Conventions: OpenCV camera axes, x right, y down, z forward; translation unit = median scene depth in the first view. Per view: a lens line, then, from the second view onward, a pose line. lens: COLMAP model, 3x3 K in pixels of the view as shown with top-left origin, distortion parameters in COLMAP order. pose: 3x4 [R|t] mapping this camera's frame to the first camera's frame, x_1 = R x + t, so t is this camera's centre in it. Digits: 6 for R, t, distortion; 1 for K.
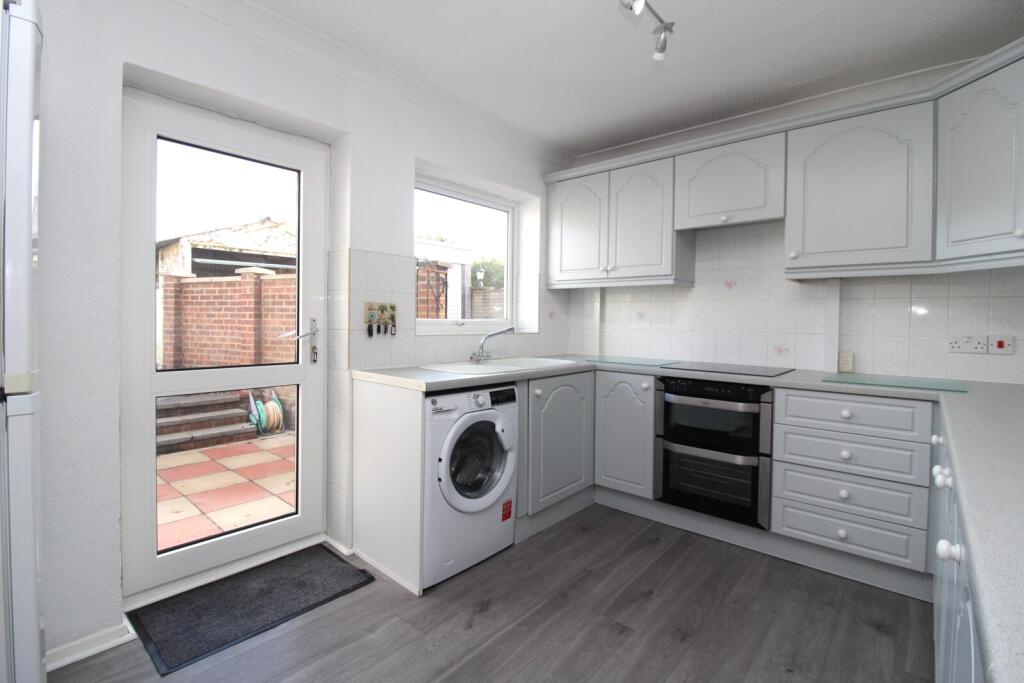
lens RADIAL K [[472.9, 0, 516.5], [0, 472.9, 326.6], [0, 0, 1]] dist [0.001529, -0.015039]
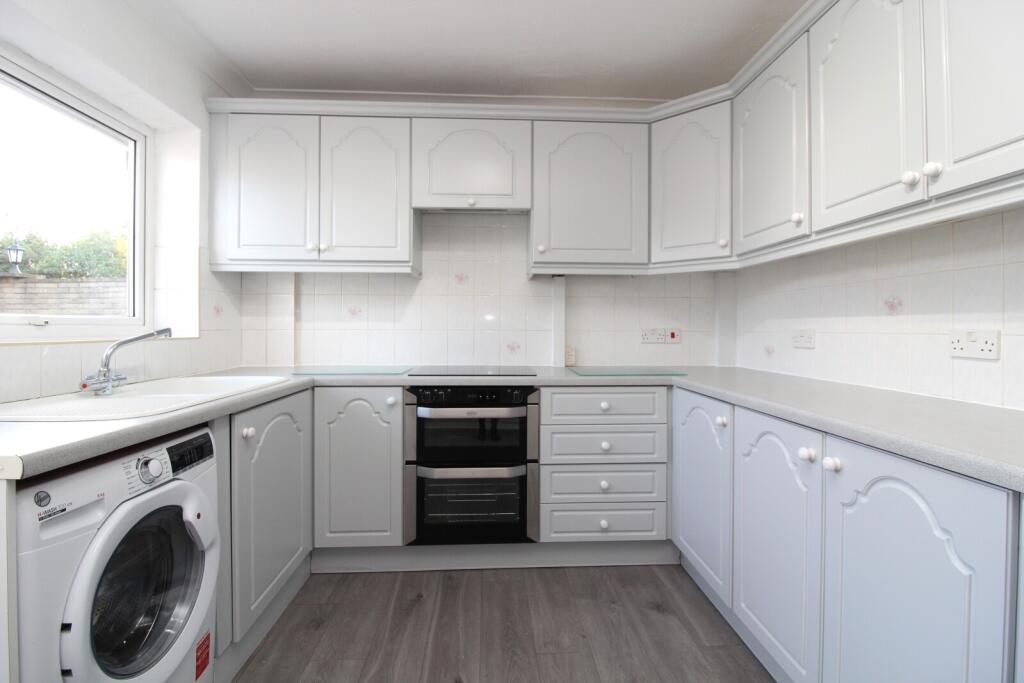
lens RADIAL K [[472.9, 0, 516.5], [0, 472.9, 326.6], [0, 0, 1]] dist [0.001529, -0.015039]
pose [[0.717050, -0.008253, 0.696973, -0.132033], [0.016840, 0.999843, -0.005485, 0.013165], [-0.696819, 0.015670, 0.717076, 0.339555]]
